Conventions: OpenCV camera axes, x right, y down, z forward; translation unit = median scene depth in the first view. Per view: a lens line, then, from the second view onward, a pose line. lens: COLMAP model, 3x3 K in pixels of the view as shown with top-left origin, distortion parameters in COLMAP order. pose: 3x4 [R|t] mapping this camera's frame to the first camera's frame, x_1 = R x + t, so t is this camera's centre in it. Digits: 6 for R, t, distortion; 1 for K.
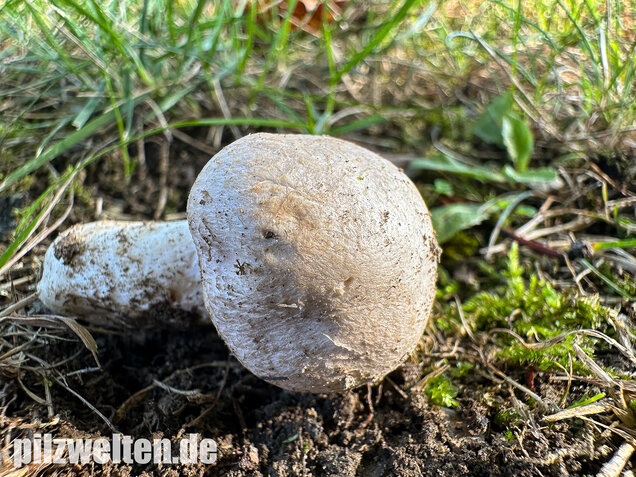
lens RADIAL K [[463.2, 0, 316.9], [0, 463.2, 233.2], [0, 0, 1]] dist [-0.008976, -0.003367]
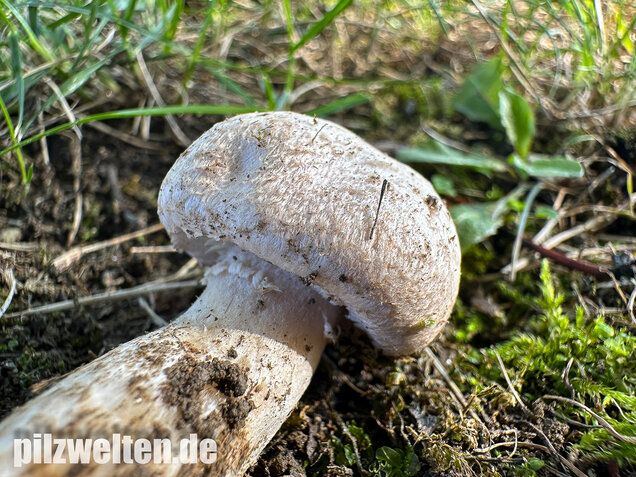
lens RADIAL K [[465.9, 0, 316.9], [0, 465.9, 233.9], [0, 0, 1]] dist [-0.014041, -0.001598]
pose [[0.990391, -0.060815, 0.124209, -0.040256], [0.051819, 0.995880, 0.074415, -0.072695], [-0.128223, -0.067263, 0.989462, 0.188608]]
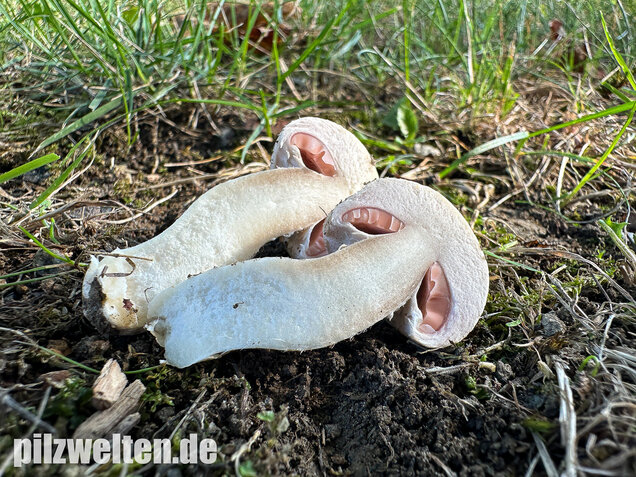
lens RADIAL K [[463.2, 0, 316.9], [0, 463.2, 233.2], [0, 0, 1]] dist [-0.008976, -0.003367]
pose [[0.995606, -0.007600, 0.093329, 0.010131], [0.013766, 0.997751, -0.065601, 0.221216], [-0.092621, 0.066597, 0.993472, -0.370268]]
